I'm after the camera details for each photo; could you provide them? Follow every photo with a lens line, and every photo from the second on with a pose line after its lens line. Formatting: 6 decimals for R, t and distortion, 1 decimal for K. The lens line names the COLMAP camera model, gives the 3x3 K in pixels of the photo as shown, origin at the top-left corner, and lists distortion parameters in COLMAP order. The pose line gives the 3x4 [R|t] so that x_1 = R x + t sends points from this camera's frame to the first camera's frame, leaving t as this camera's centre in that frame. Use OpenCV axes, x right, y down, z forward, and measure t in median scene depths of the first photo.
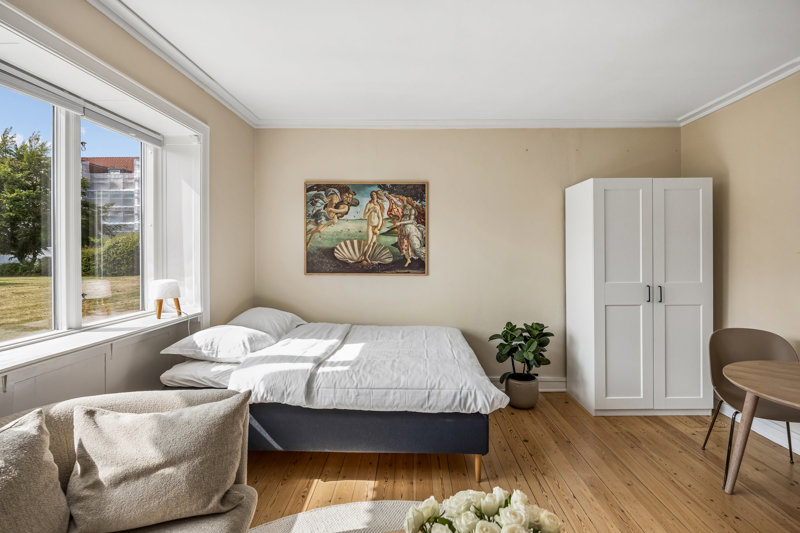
lens RADIAL K [[391.4, 0, 398.5], [0, 391.4, 255.1], [0, 0, 1]] dist [-0.001583, -0.000480]
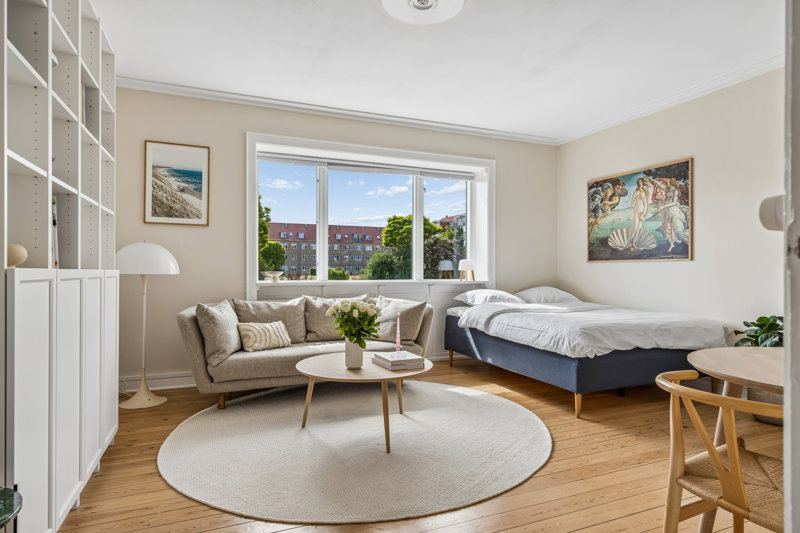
lens RADIAL K [[459.4, 0, 434.6], [0, 459.4, 271.5], [0, 0, 1]] dist [0.021507, -0.001654]
pose [[0.455461, -0.002375, -0.890252, 0.761648], [-0.004976, 0.999974, -0.005214, 0.086866], [0.890242, 0.006804, 0.455438, -0.019163]]
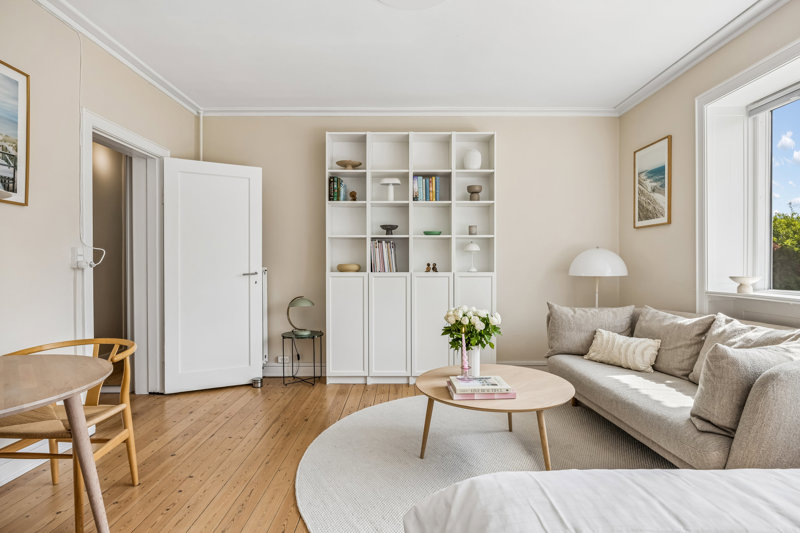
lens RADIAL K [[416.5, 0, 399.2], [0, 416.5, 268.9], [0, 0, 1]] dist [0.003431, 0.000857]
pose [[-0.999751, 0.000238, -0.022294, 0.177042], [-0.000199, 0.999808, 0.019616, 0.057058], [0.022294, 0.019615, -0.999559, 0.819685]]
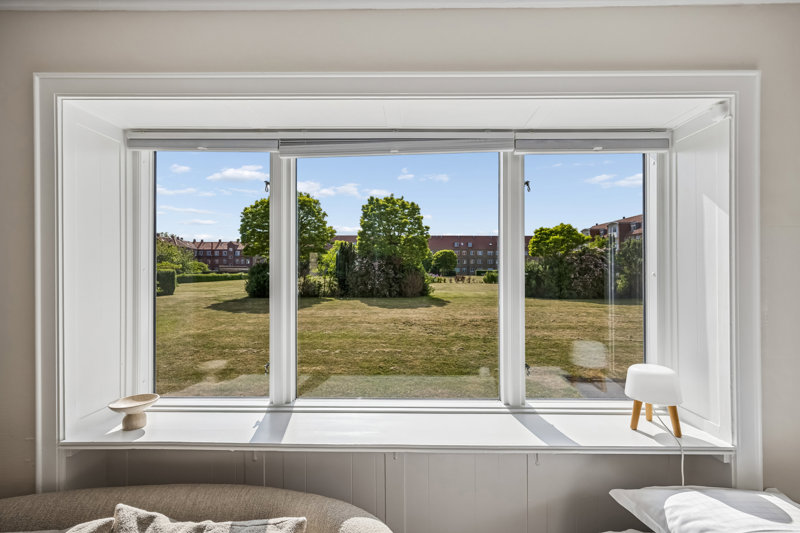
lens RADIAL K [[368.7, 0, 401.4], [0, 368.7, 267.7], [0, 0, 1]] dist [0.009994, 0.000731]
pose [[0.012829, -0.015978, -0.999790, -0.019873], [-0.014584, 0.999763, -0.016164, -0.052350], [0.999811, 0.014788, 0.012593, 0.416778]]
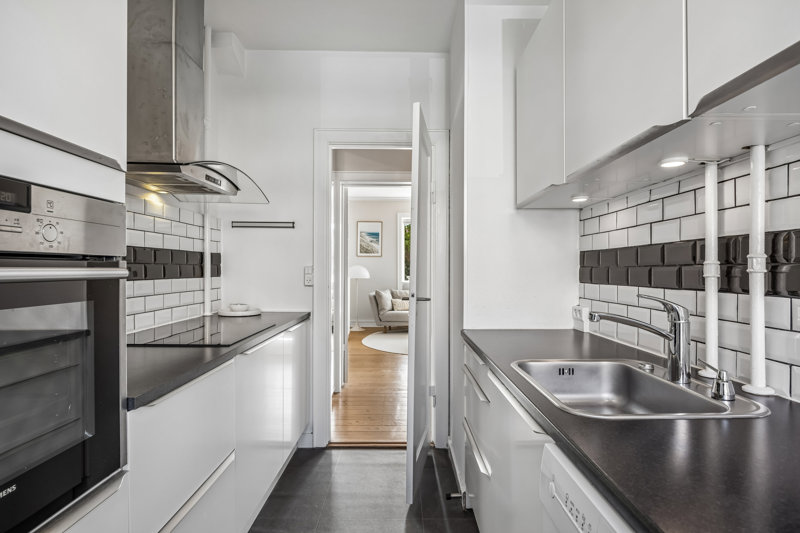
lens RADIAL K [[416.5, 0, 469.1], [0, 416.5, 270.7], [0, 0, 1]] dist [0.003431, 0.000857]
pose [[0.177760, -0.003207, -0.984069, 1.746174], [-0.000822, 0.999994, -0.003407, 0.060252], [0.984074, 0.001415, 0.177756, 0.059347]]
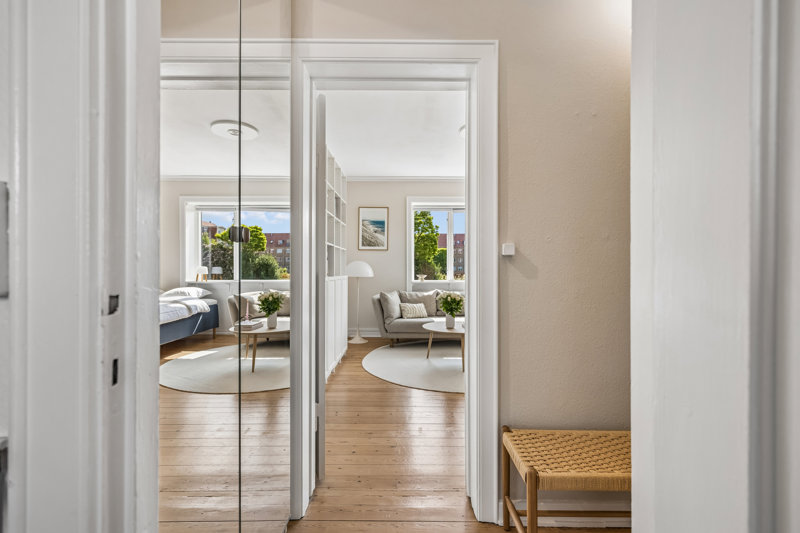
lens RADIAL K [[368.7, 0, 403.5], [0, 368.7, 273.2], [0, 0, 1]] dist [0.009994, 0.000731]
pose [[0.024998, 0.003325, -0.999682, 1.124880], [-0.009806, 0.999947, 0.003081, 0.071621], [0.999639, 0.009726, 0.025029, 0.027332]]
